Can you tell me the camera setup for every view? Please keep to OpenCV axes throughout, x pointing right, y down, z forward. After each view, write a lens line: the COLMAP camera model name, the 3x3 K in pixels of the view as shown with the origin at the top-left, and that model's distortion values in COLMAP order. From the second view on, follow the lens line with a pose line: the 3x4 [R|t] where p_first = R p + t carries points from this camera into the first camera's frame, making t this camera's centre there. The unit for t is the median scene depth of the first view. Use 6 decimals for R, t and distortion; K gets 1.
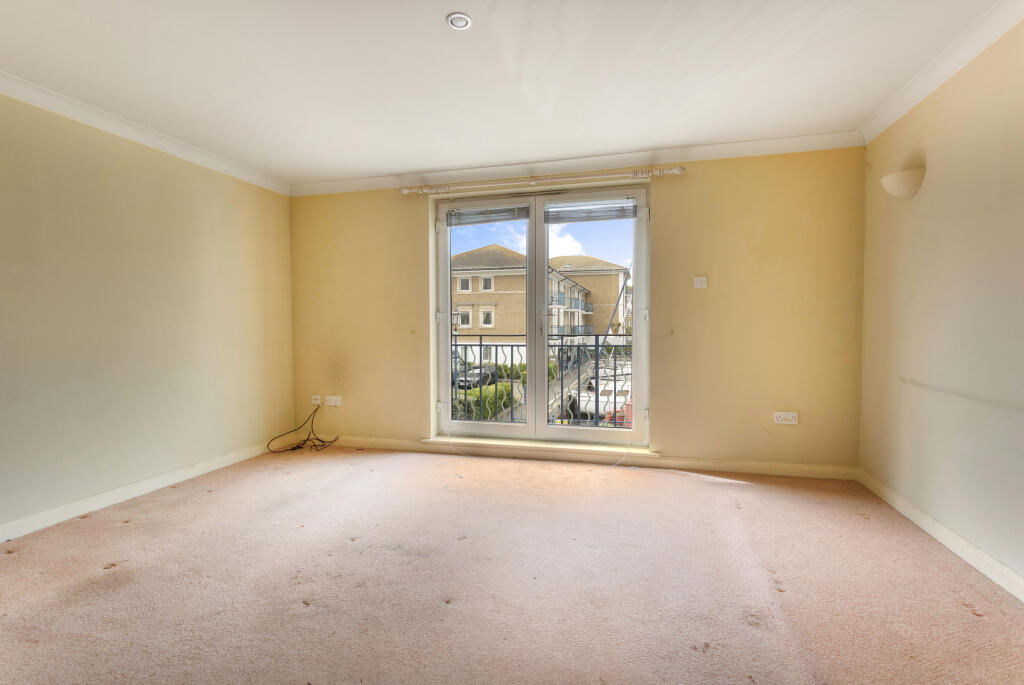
lens RADIAL K [[485.1, 0, 512.0], [0, 485.1, 342.5], [0, 0, 1]] dist [0.002171, 0.000499]
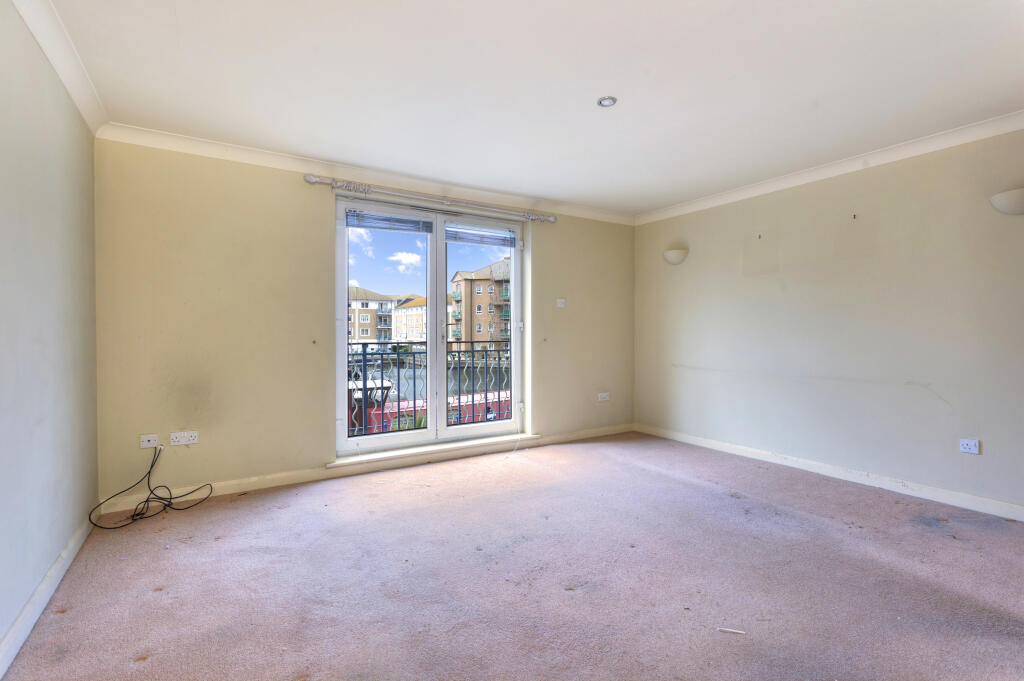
lens RADIAL K [[485.1, 0, 512.0], [0, 485.1, 340.5], [0, 0, 1]] dist [0.002171, 0.000499]
pose [[0.677973, -0.008061, 0.735042, -0.649163], [0.024113, 0.999646, -0.011277, -0.006530], [-0.734691, 0.025369, 0.677927, 0.168214]]
